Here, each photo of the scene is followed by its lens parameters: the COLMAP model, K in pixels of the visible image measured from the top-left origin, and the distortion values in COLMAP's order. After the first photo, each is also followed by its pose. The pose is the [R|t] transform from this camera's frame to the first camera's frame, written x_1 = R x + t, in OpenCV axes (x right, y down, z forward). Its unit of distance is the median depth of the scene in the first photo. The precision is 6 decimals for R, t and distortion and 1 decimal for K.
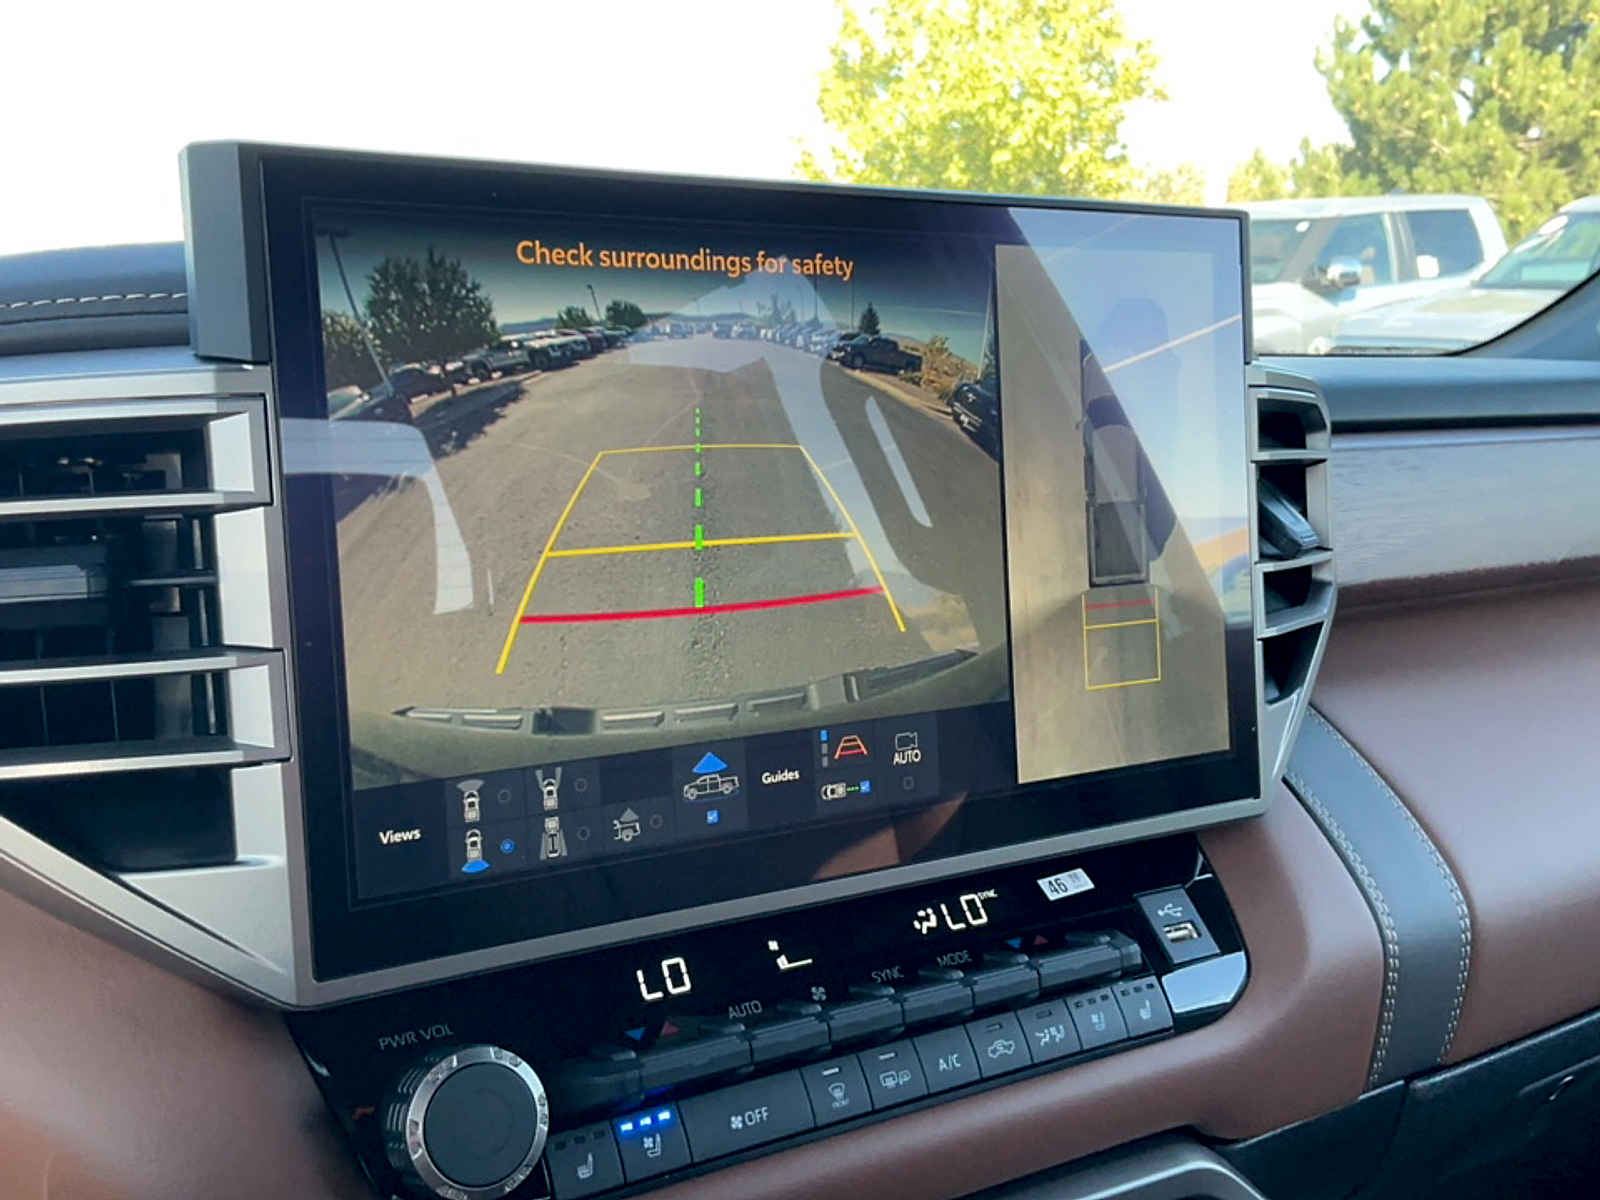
lens RADIAL K [[1682.2, 0, 808.4], [0, 1682.2, 594.0], [0, 0, 1]] dist [0.168507, -0.387843]
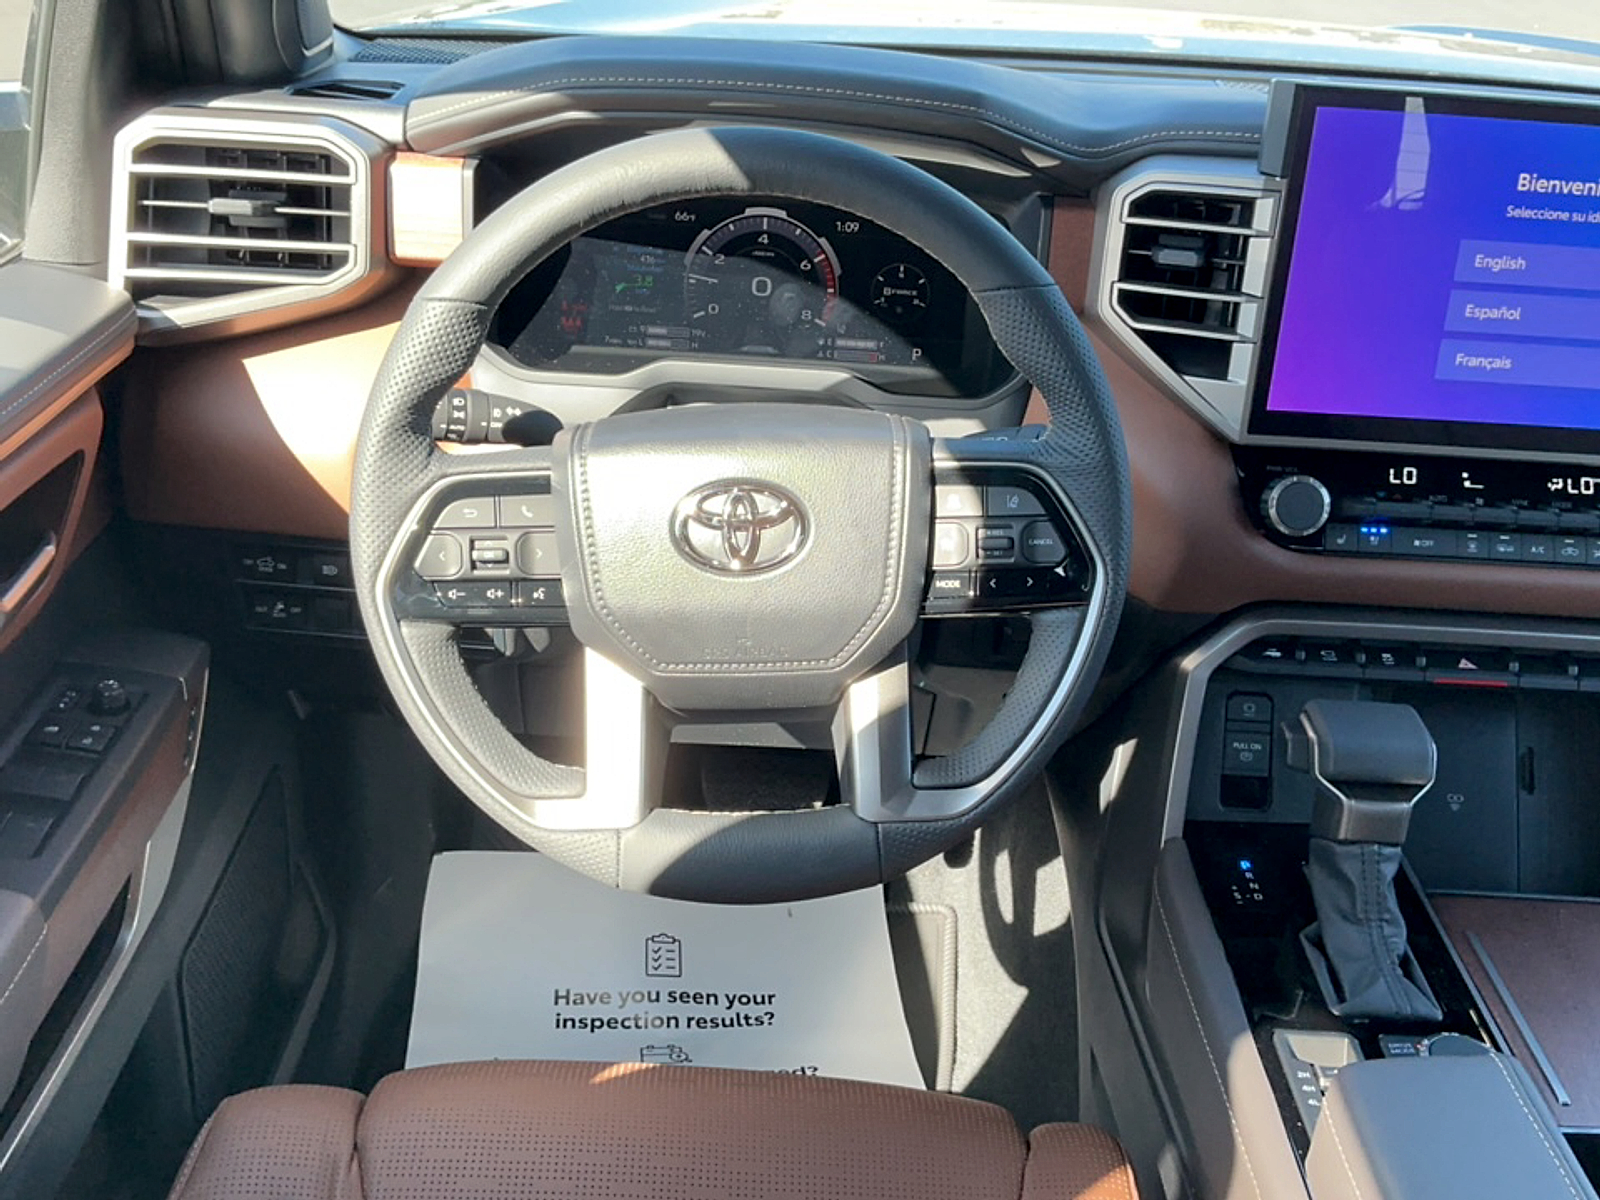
lens RADIAL K [[1682.2, 0, 808.4], [0, 1682.2, 594.0], [0, 0, 1]] dist [0.168507, -0.387843]
pose [[0.841367, 0.274117, -0.465791, 0.253164], [-0.136740, 0.941761, 0.307227, -0.146784], [0.522880, -0.194798, 0.829849, -0.928777]]
